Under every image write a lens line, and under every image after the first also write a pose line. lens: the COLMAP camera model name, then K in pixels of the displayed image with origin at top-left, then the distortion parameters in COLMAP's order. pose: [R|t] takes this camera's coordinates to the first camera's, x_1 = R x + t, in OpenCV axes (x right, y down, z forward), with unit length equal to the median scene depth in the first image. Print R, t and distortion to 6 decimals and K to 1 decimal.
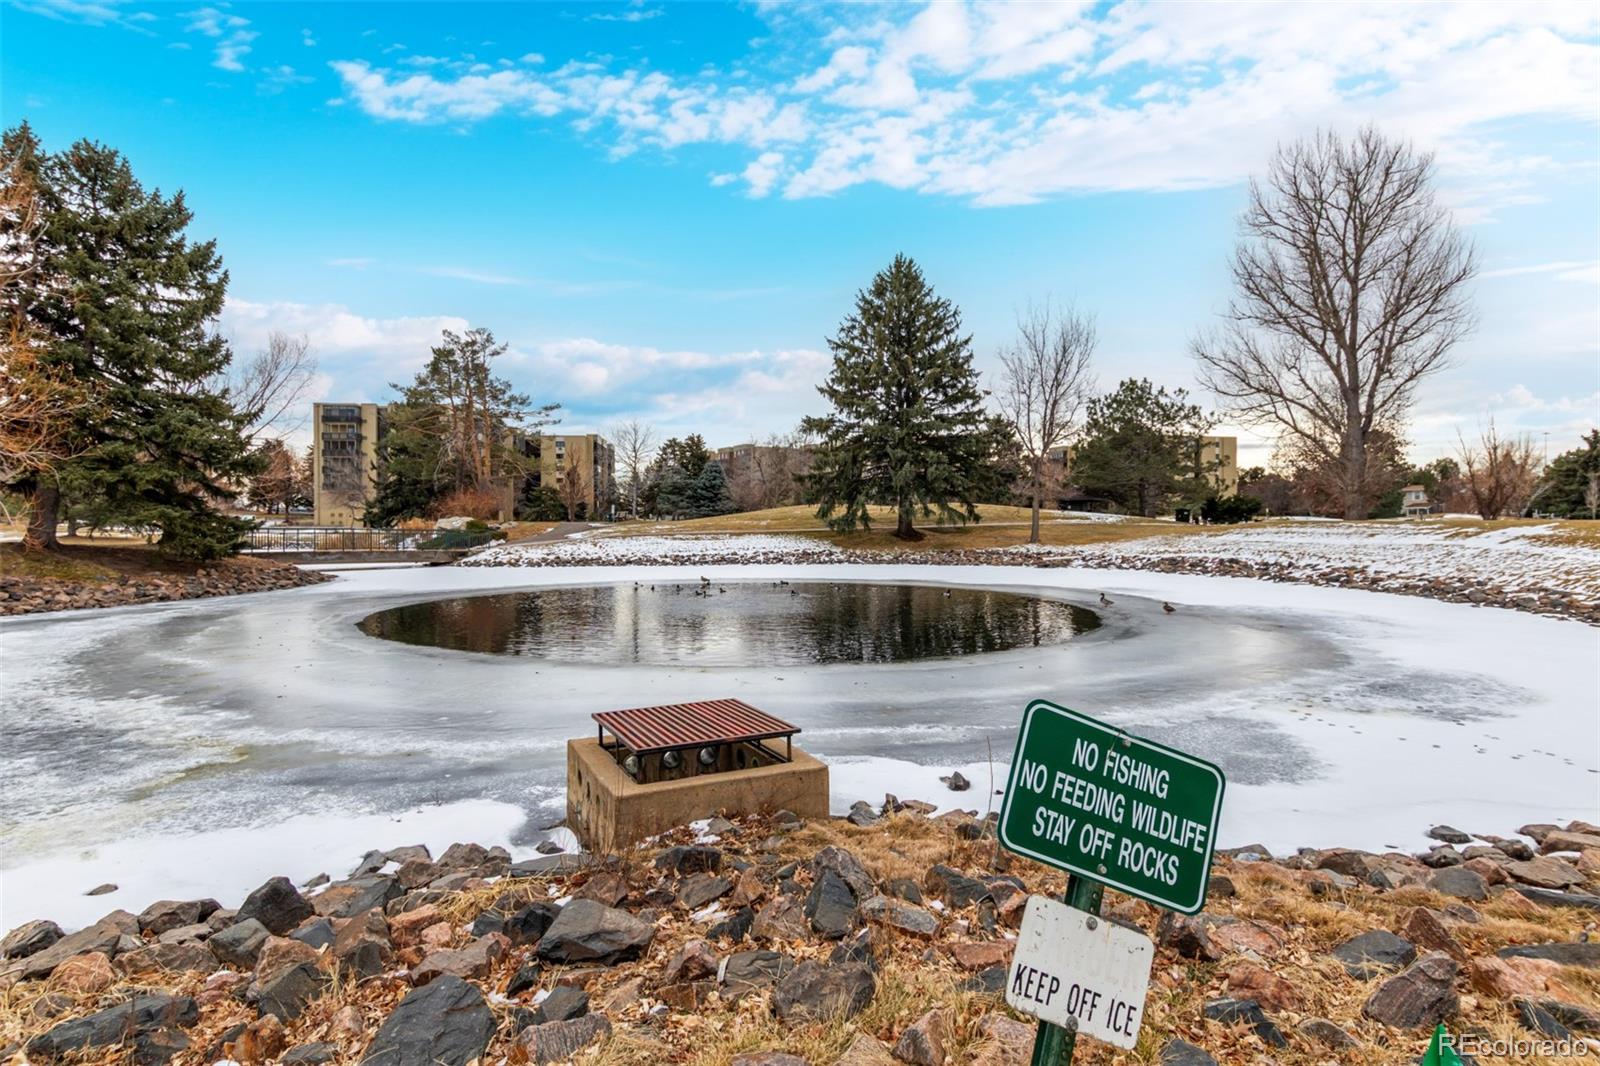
lens RADIAL K [[796.5, 0, 799.4], [0, 796.5, 539.2], [0, 0, 1]] dist [0.001090, -0.000070]
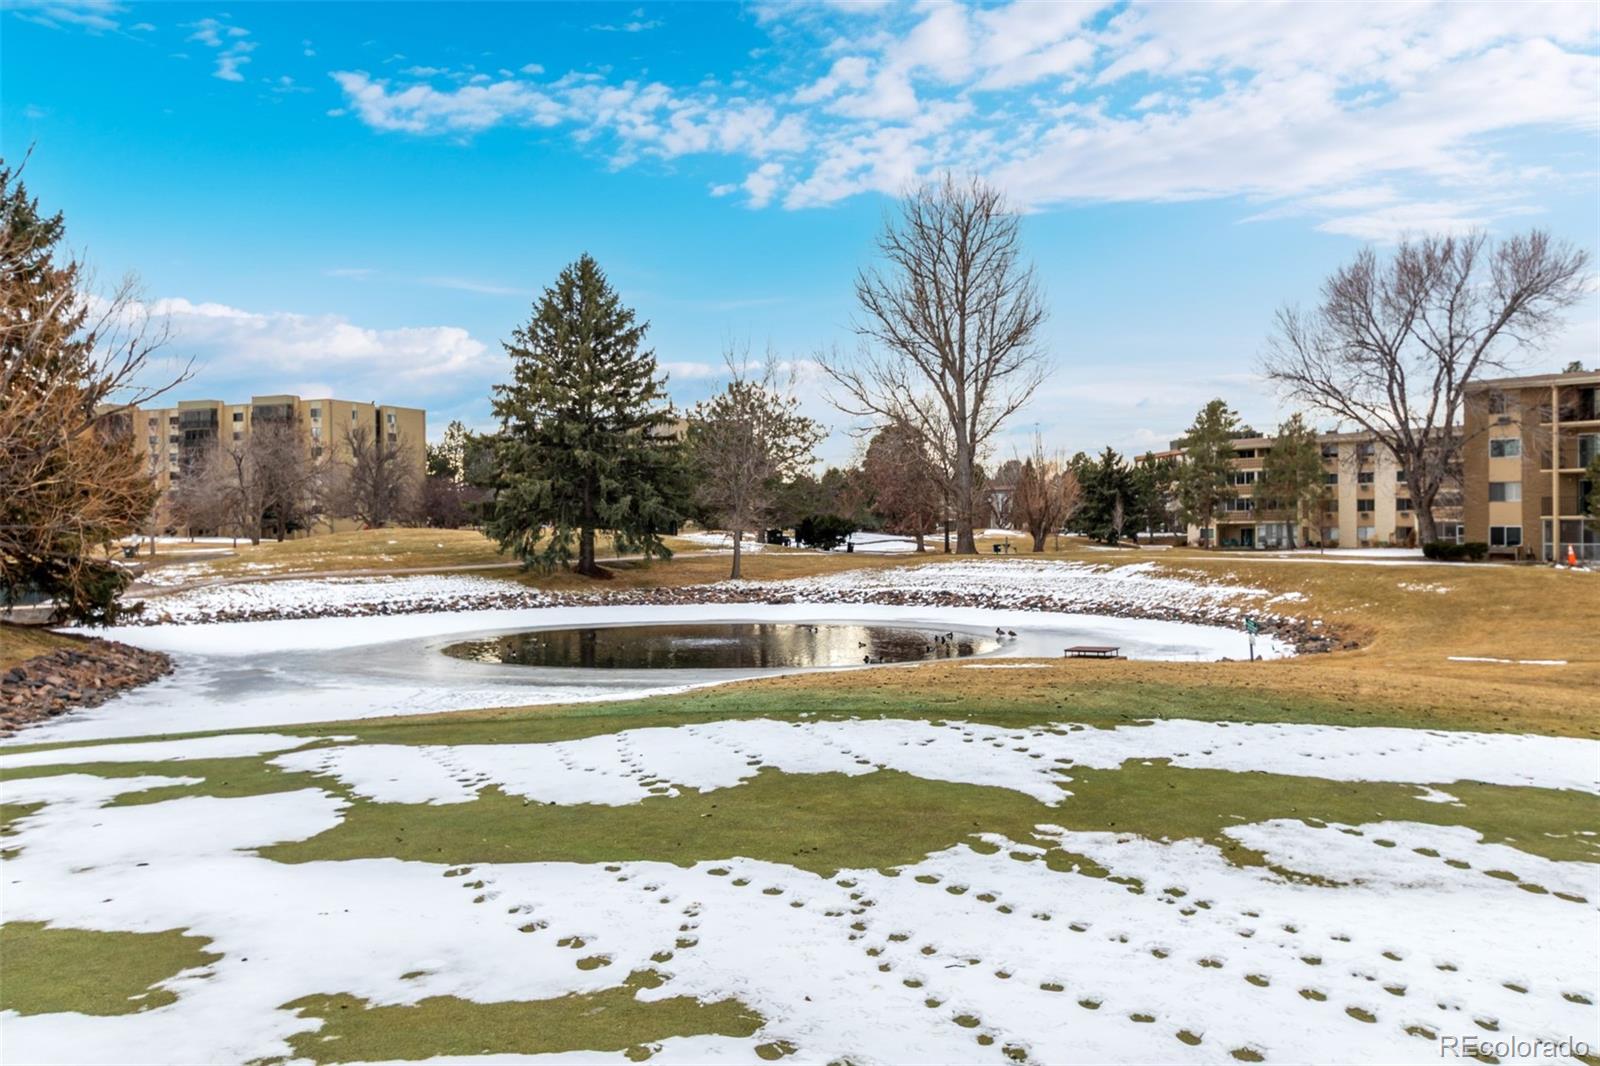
lens RADIAL K [[1401.6, 0, 797.8], [0, 1401.6, 532.7], [0, 0, 1]] dist [0.012176, 0.015166]
pose [[0.824796, -0.003353, 0.565421, -0.581905], [0.012005, 0.999861, -0.011583, -0.029095], [-0.565303, 0.016342, 0.824721, -0.420206]]
